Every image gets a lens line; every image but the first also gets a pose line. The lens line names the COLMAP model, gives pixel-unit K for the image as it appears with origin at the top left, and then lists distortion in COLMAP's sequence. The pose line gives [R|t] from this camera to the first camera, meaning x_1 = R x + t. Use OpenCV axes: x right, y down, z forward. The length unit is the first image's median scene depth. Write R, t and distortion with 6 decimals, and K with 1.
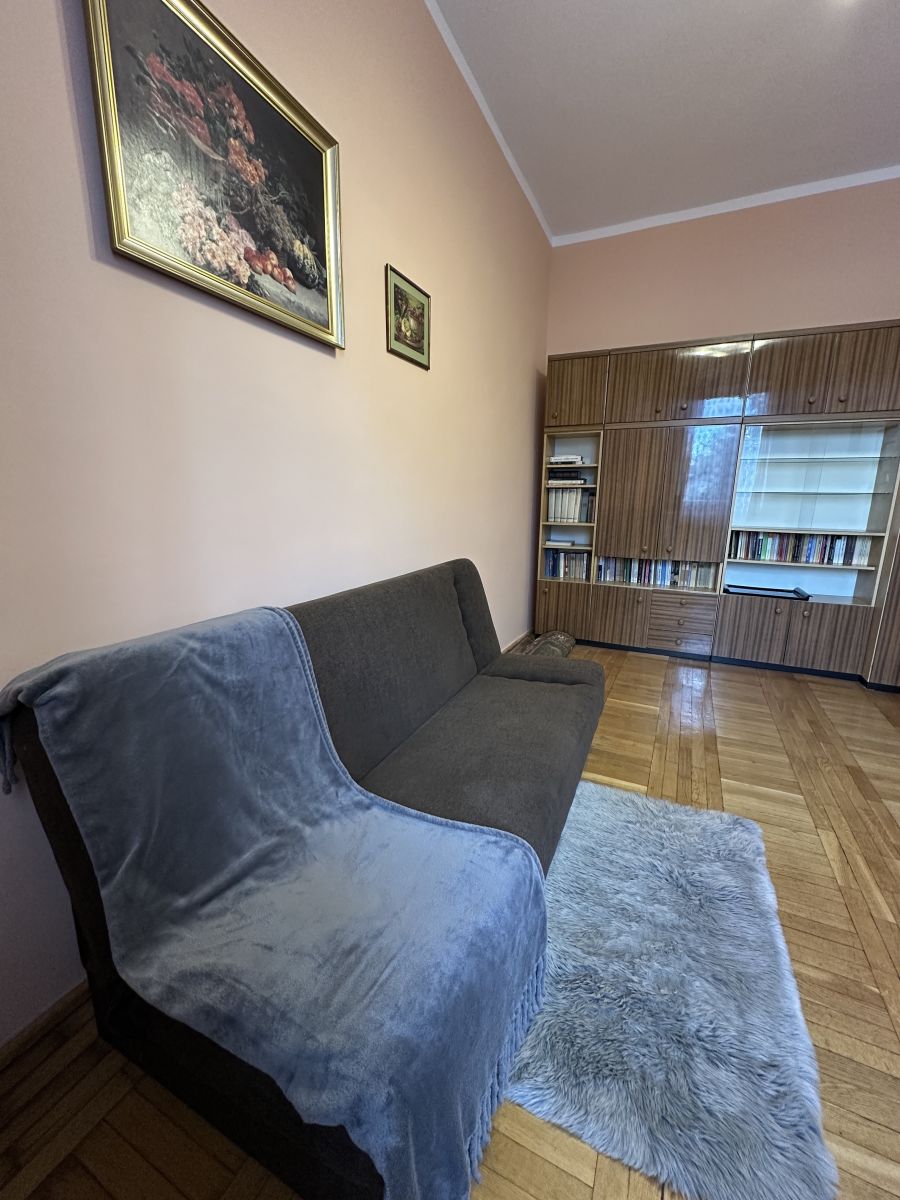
lens RADIAL K [[478.3, 0, 449.1], [0, 478.3, 594.3], [0, 0, 1]] dist [-0.001629, 0.000359]
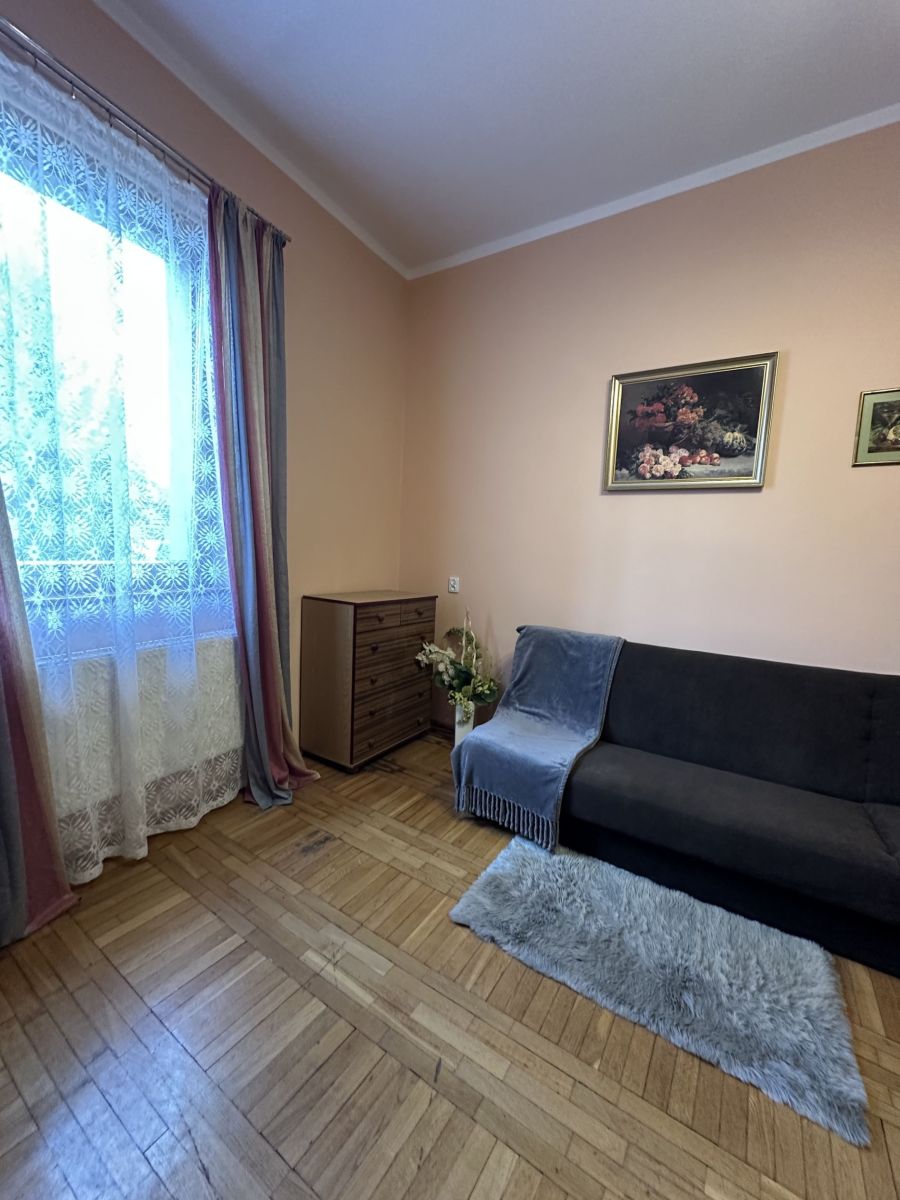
lens RADIAL K [[478.3, 0, 449.0], [0, 478.3, 601.2], [0, 0, 1]] dist [-0.001629, 0.000359]
pose [[-0.136884, 0.085451, -0.986895, 1.517017], [-0.248370, 0.961488, 0.117701, -0.160201], [0.958945, 0.261226, -0.110389, 0.446873]]
